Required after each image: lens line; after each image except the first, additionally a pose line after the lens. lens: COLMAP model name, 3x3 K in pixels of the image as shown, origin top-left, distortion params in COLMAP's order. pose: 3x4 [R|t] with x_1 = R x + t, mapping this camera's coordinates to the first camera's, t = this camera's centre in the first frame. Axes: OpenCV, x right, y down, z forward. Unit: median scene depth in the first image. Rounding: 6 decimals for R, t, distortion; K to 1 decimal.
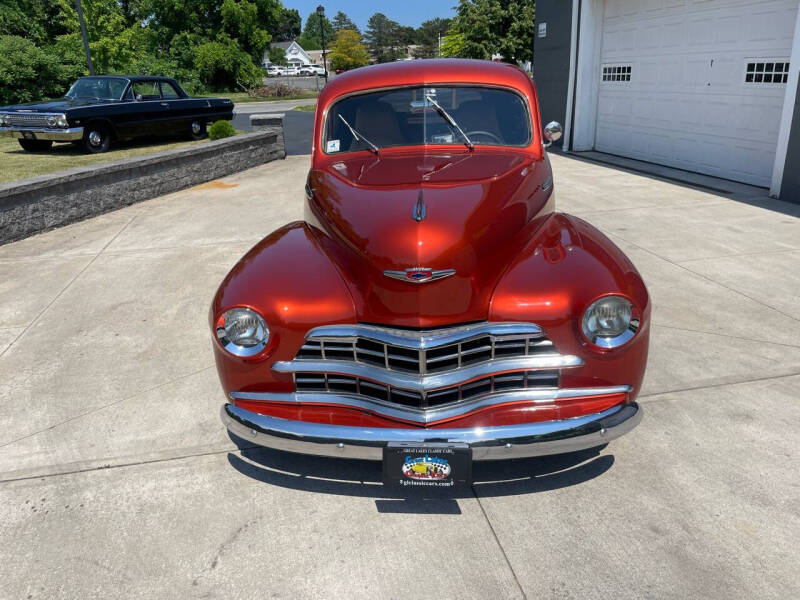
lens RADIAL K [[615.4, 0, 400.1], [0, 615.4, 306.3], [0, 0, 1]] dist [0.076278, -0.102594]
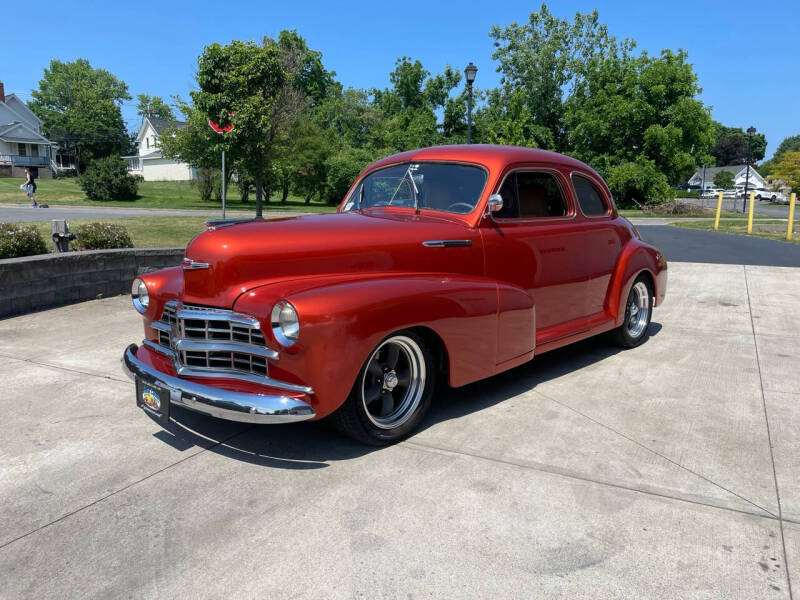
lens RADIAL K [[615.4, 0, 396.8], [0, 615.4, 305.9], [0, 0, 1]] dist [0.076278, -0.102594]
pose [[0.773219, 0.148295, -0.616556, 1.115842], [-0.257209, 0.962045, -0.091171, 0.040602], [0.579635, 0.229079, 0.782014, 0.157329]]
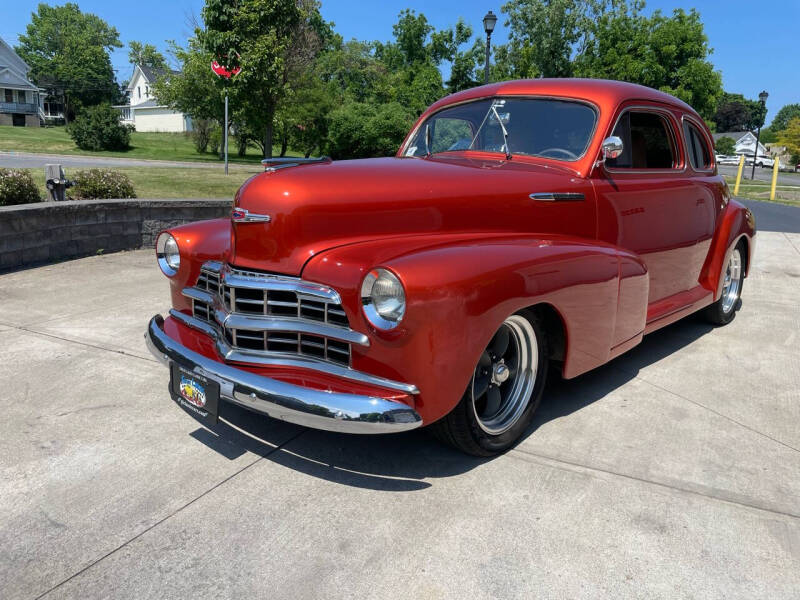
lens RADIAL K [[615.4, 0, 402.9], [0, 615.4, 292.2], [0, 0, 1]] dist [0.076278, -0.102594]
pose [[0.783559, 0.189103, -0.591840, 0.790308], [-0.274786, 0.959807, -0.057125, 0.052284], [0.557250, 0.207390, 0.804029, 0.271077]]
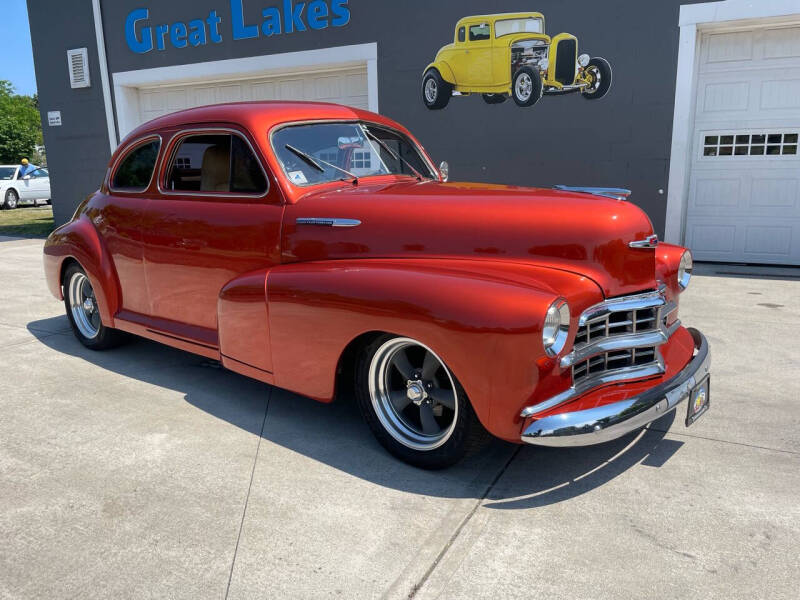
lens RADIAL K [[609.1, 0, 410.4], [0, 609.1, 306.5], [0, 0, 1]] dist [0.077250, -0.103181]
pose [[0.597358, -0.138336, 0.789954, -1.024186], [0.271317, 0.961788, -0.036740, -0.013126], [-0.754686, 0.236275, 0.612065, 0.563250]]
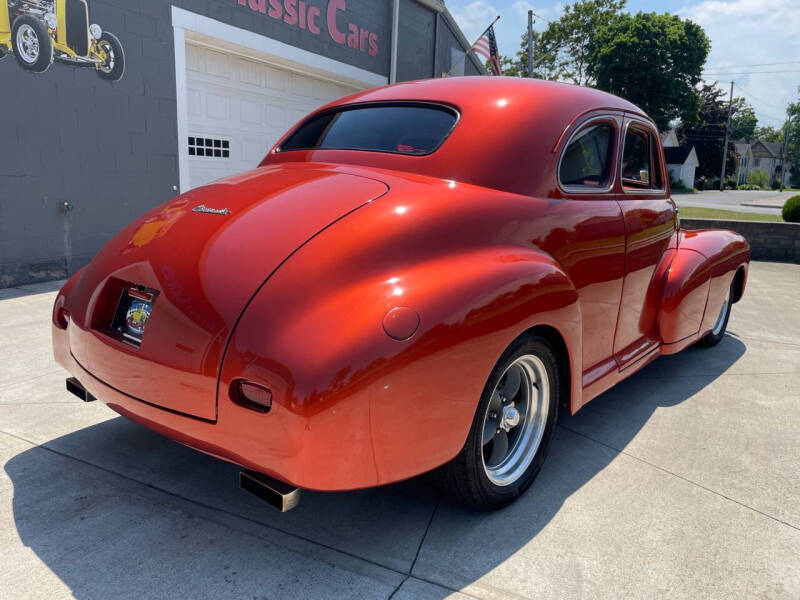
lens RADIAL K [[609.1, 0, 395.7], [0, 609.1, 293.5], [0, 0, 1]] dist [0.077250, -0.103181]
pose [[-0.798629, -0.093413, 0.594530, -0.604972], [0.217306, 0.876474, 0.429619, -0.814137], [-0.561222, 0.472301, -0.679678, 2.702850]]
